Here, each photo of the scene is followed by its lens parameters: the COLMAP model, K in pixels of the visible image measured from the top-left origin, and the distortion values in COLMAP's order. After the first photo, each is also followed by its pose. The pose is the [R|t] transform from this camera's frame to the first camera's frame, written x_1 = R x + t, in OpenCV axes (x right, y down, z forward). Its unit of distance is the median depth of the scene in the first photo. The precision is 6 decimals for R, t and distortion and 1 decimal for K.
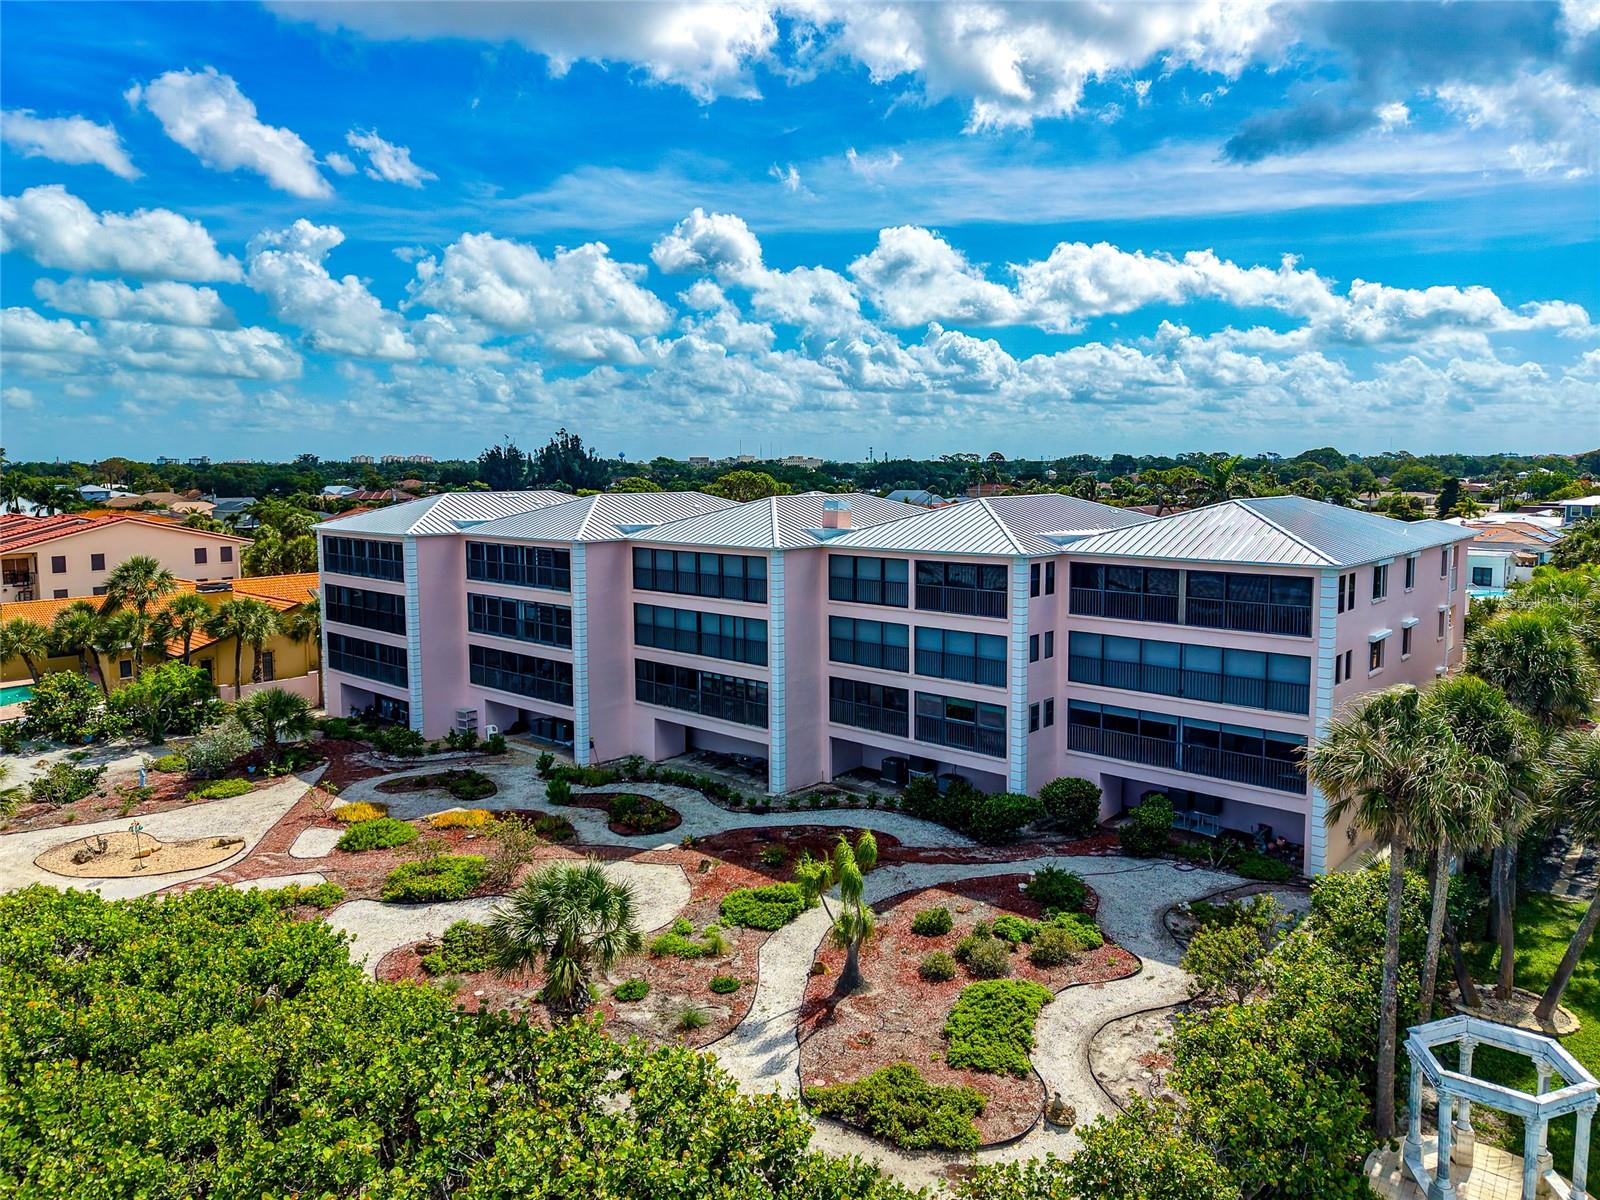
lens RADIAL K [[1089.6, 0, 803.5], [0, 1089.6, 598.0], [0, 0, 1]] dist [0.034341, -0.032143]
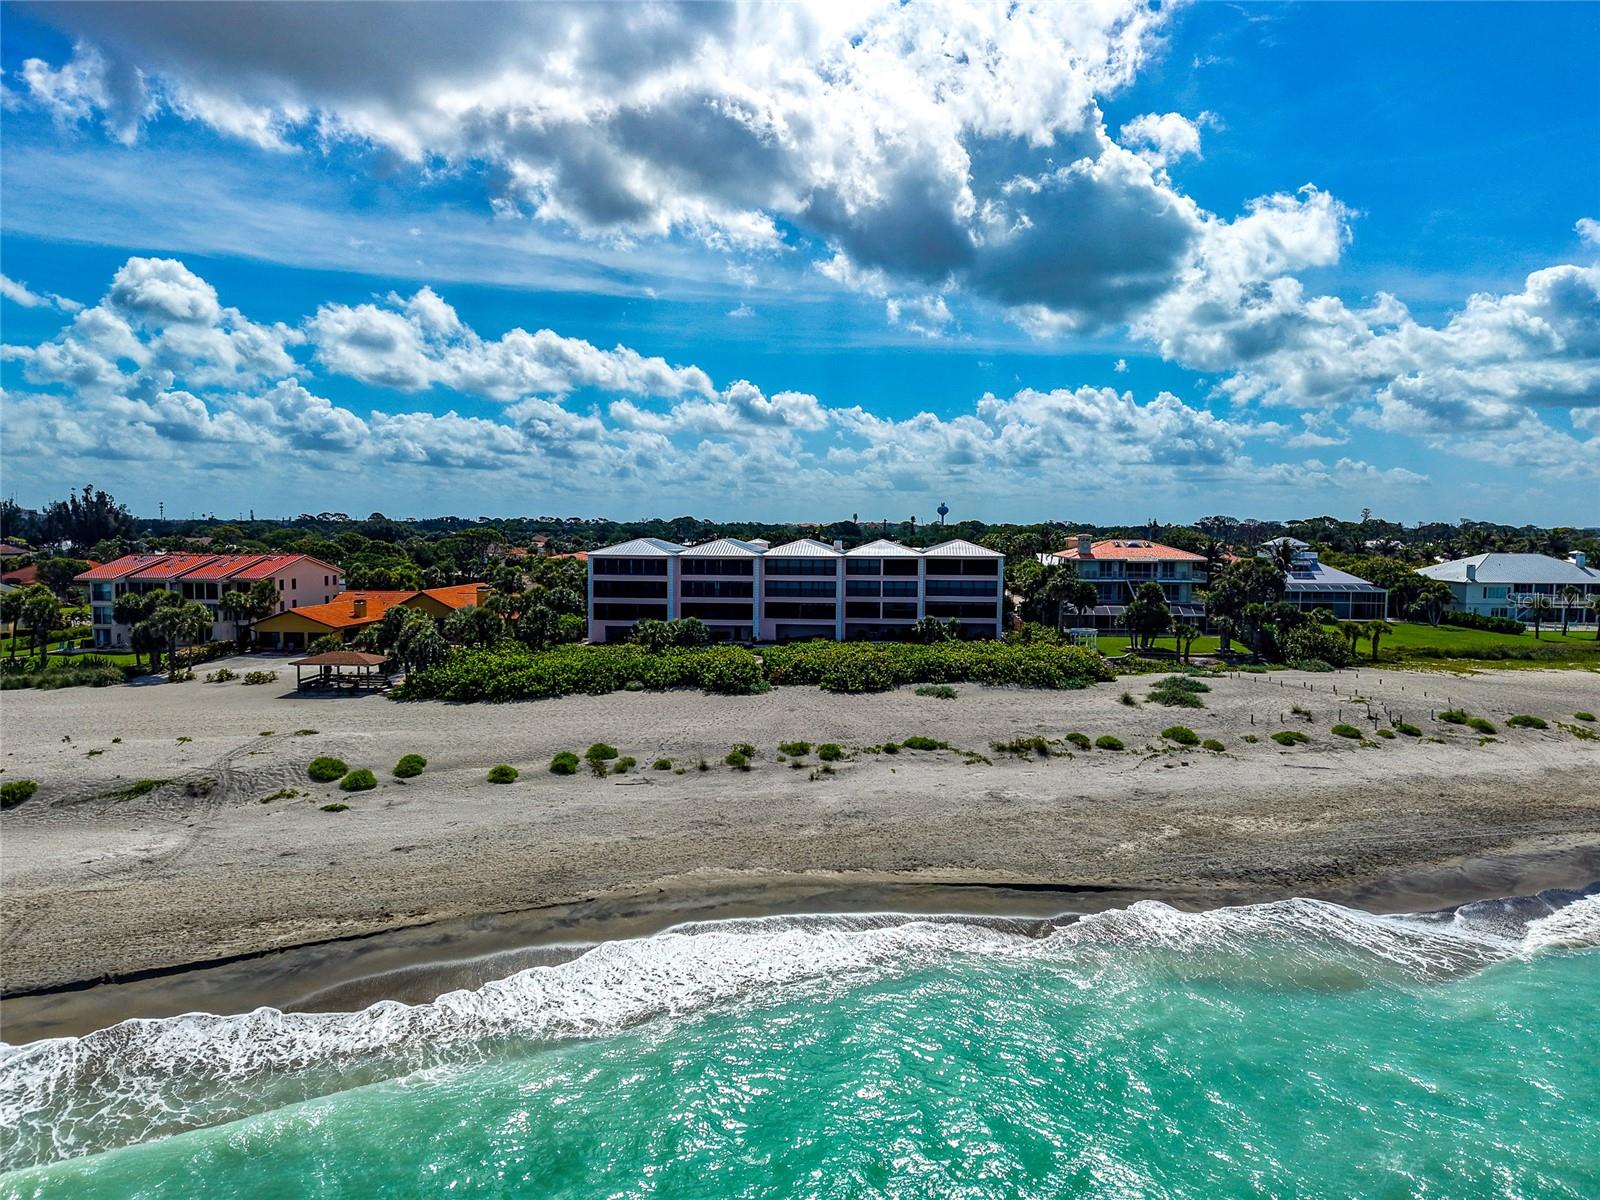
lens RADIAL K [[1089.6, 0, 803.2], [0, 1089.6, 613.5], [0, 0, 1]] dist [0.034341, -0.032143]
pose [[0.802741, -0.044317, 0.594679, -1.954391], [0.063159, 0.997944, -0.010888, 0.140220], [-0.592974, 0.046300, 0.803890, -1.368396]]
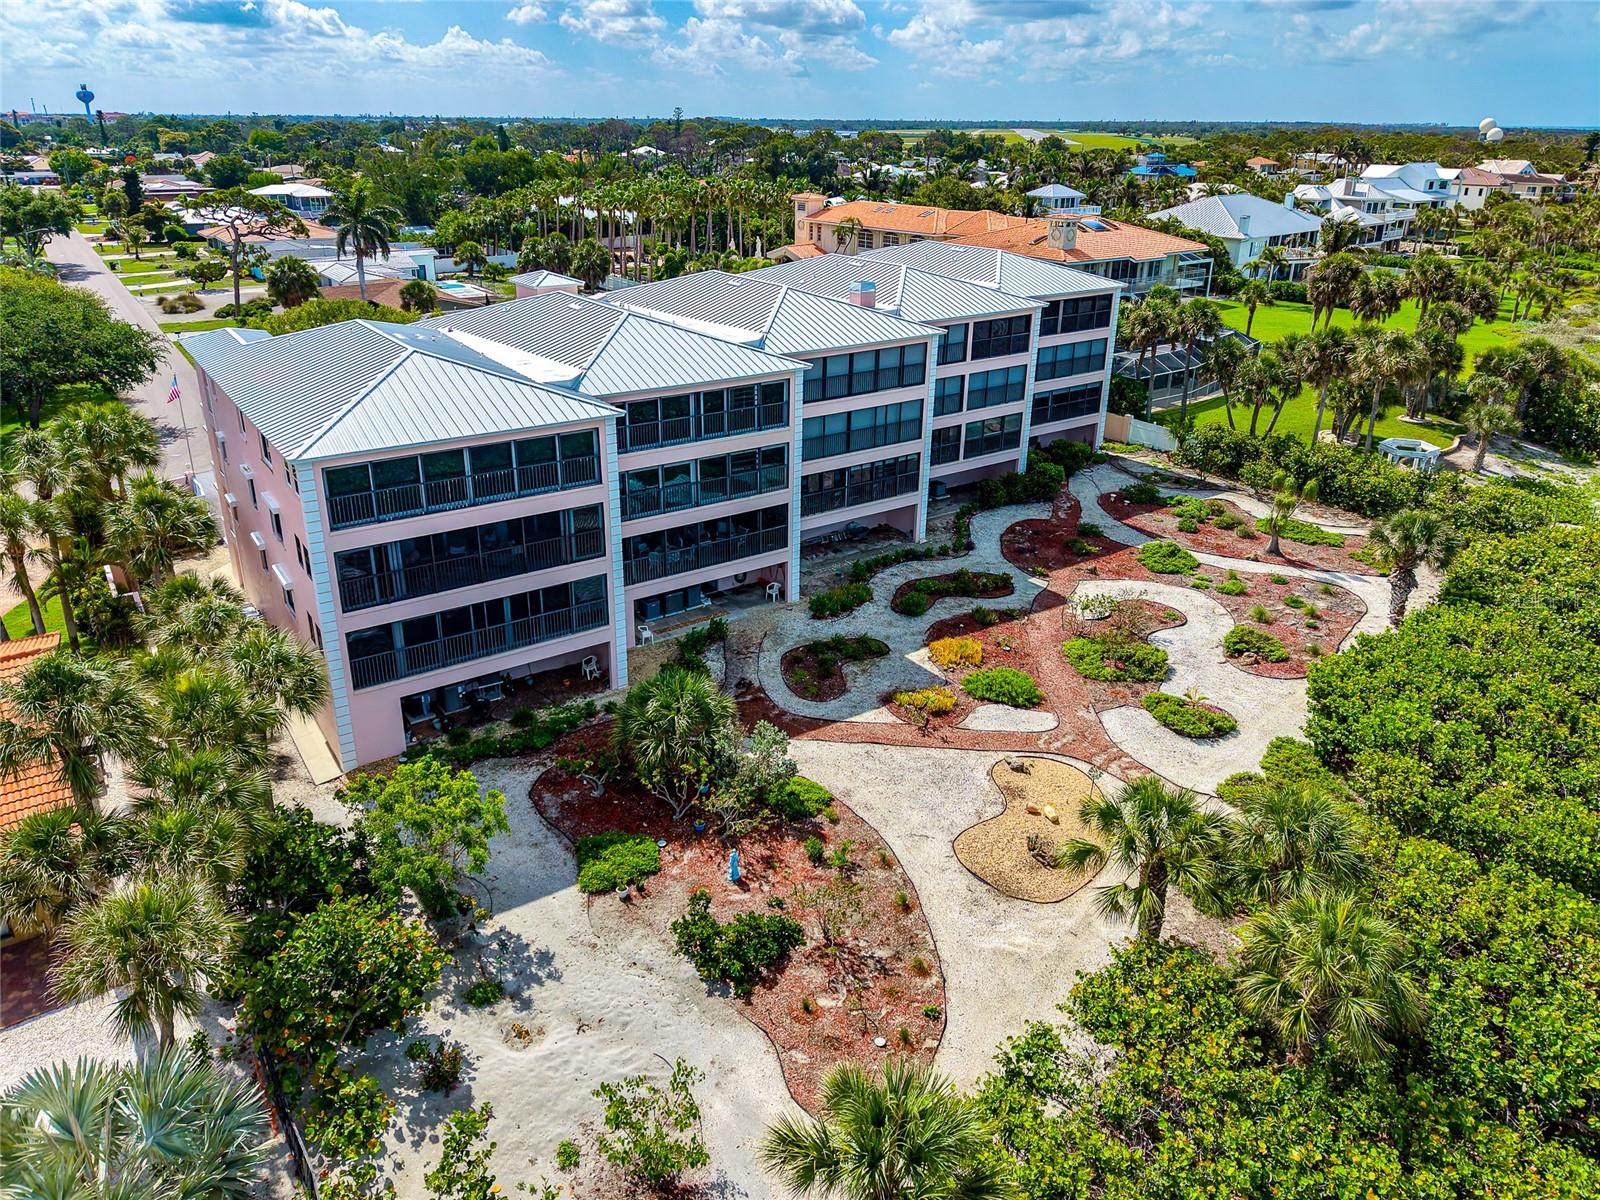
lens RADIAL K [[1089.6, 0, 768.7], [0, 1089.6, 571.2], [0, 0, 1]] dist [0.034341, -0.032143]
pose [[0.238159, -0.368088, 0.898772, -1.243425], [0.109209, 0.929680, 0.351808, -0.245701], [-0.965067, 0.014368, 0.261610, 0.907778]]
